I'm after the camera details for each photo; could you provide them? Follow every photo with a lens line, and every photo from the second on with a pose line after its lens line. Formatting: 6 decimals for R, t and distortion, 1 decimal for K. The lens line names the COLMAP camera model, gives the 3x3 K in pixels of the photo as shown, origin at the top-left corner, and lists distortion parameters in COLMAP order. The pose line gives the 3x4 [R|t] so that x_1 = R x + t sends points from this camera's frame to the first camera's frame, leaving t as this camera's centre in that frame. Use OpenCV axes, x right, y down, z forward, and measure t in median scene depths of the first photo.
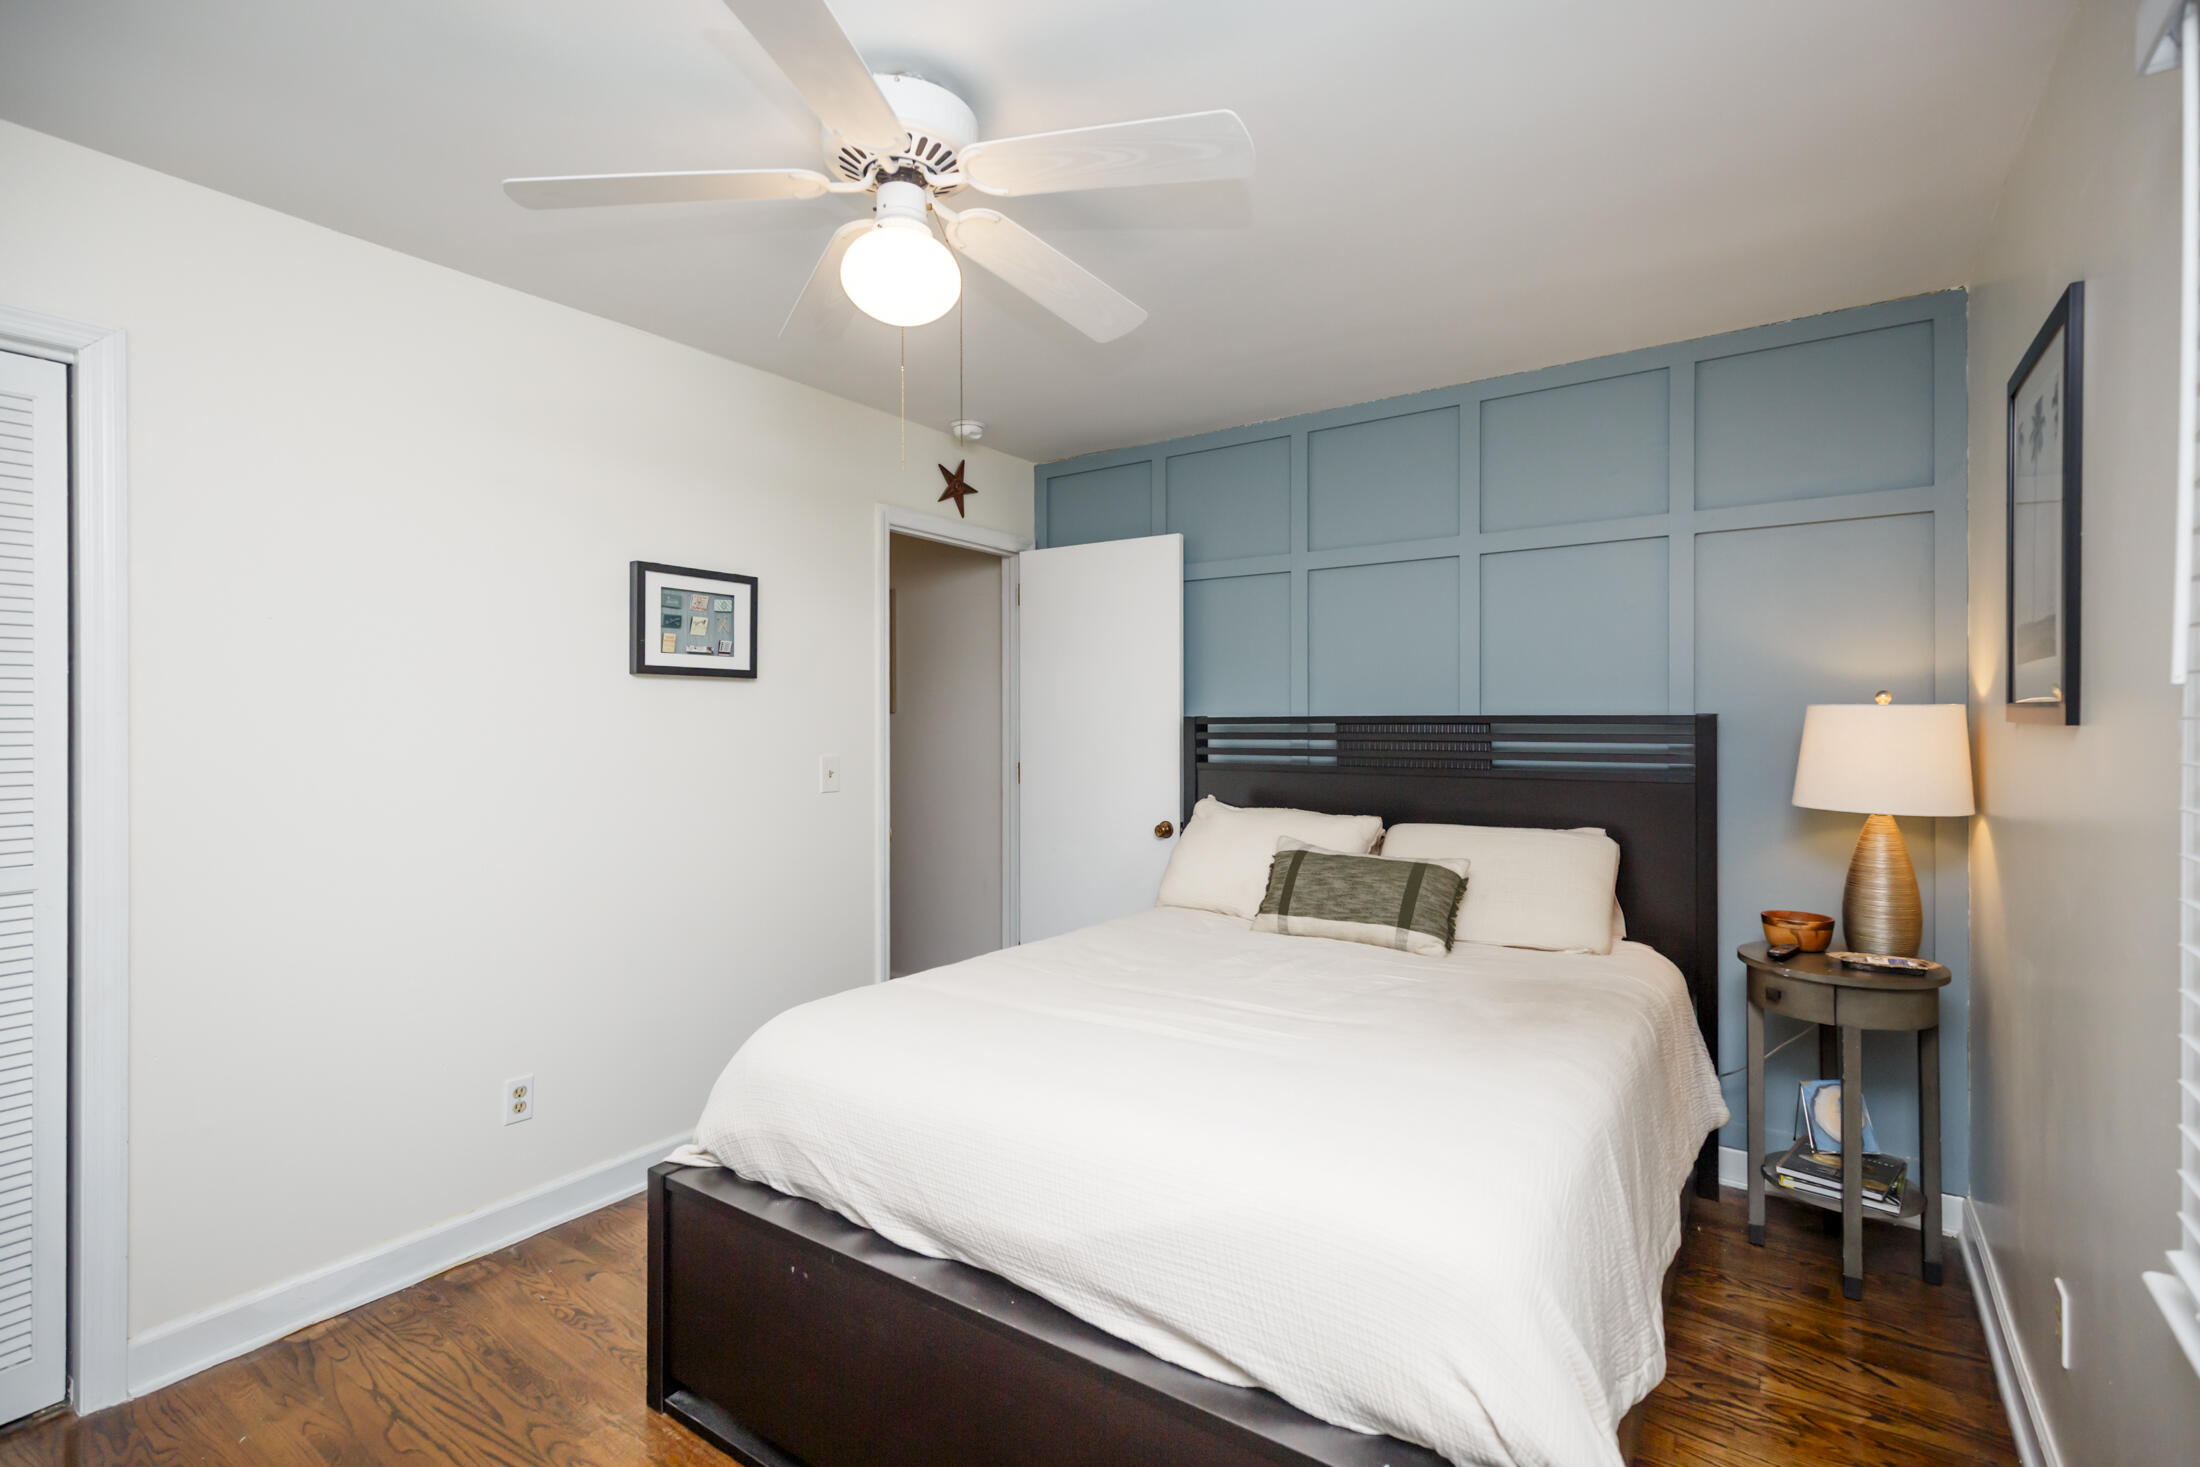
lens RADIAL K [[999.6, 0, 1089.2], [0, 999.6, 724.0], [0, 0, 1]] dist [-0.000632, -0.000010]
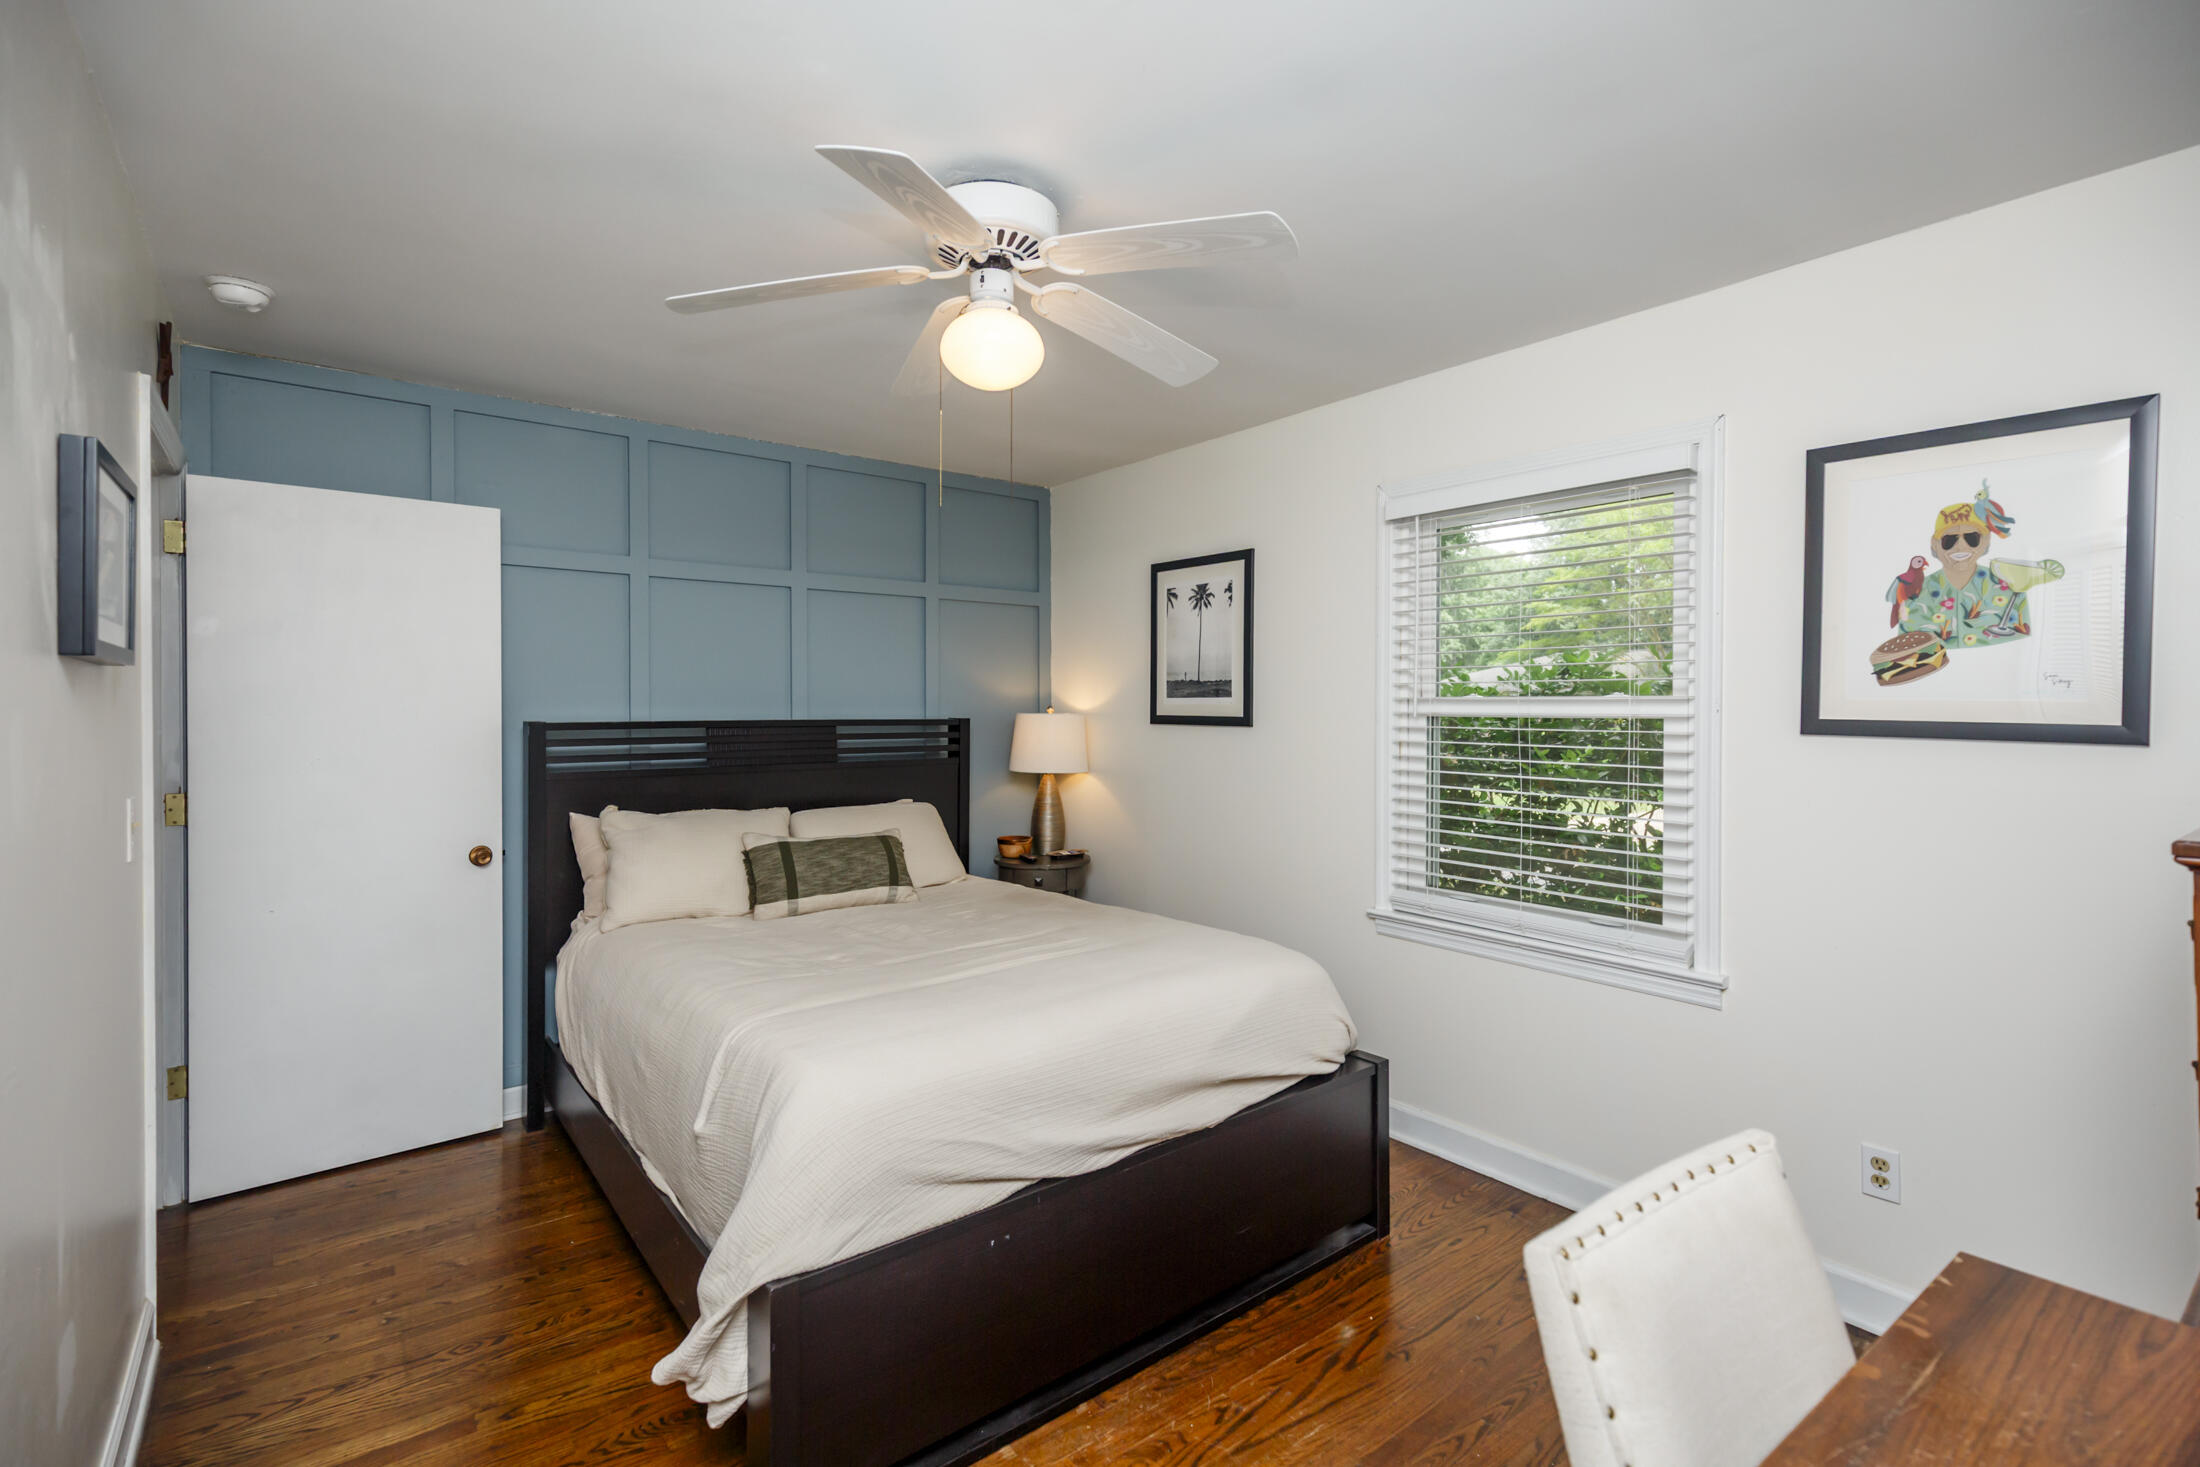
lens RADIAL K [[999.6, 0, 1089.2], [0, 999.6, 724.0], [0, 0, 1]] dist [-0.000632, -0.000010]
pose [[0.273942, -0.010830, 0.961685, -0.806391], [-0.000733, 0.999934, 0.011470, -0.020471], [-0.961746, -0.003847, 0.273916, 0.370486]]
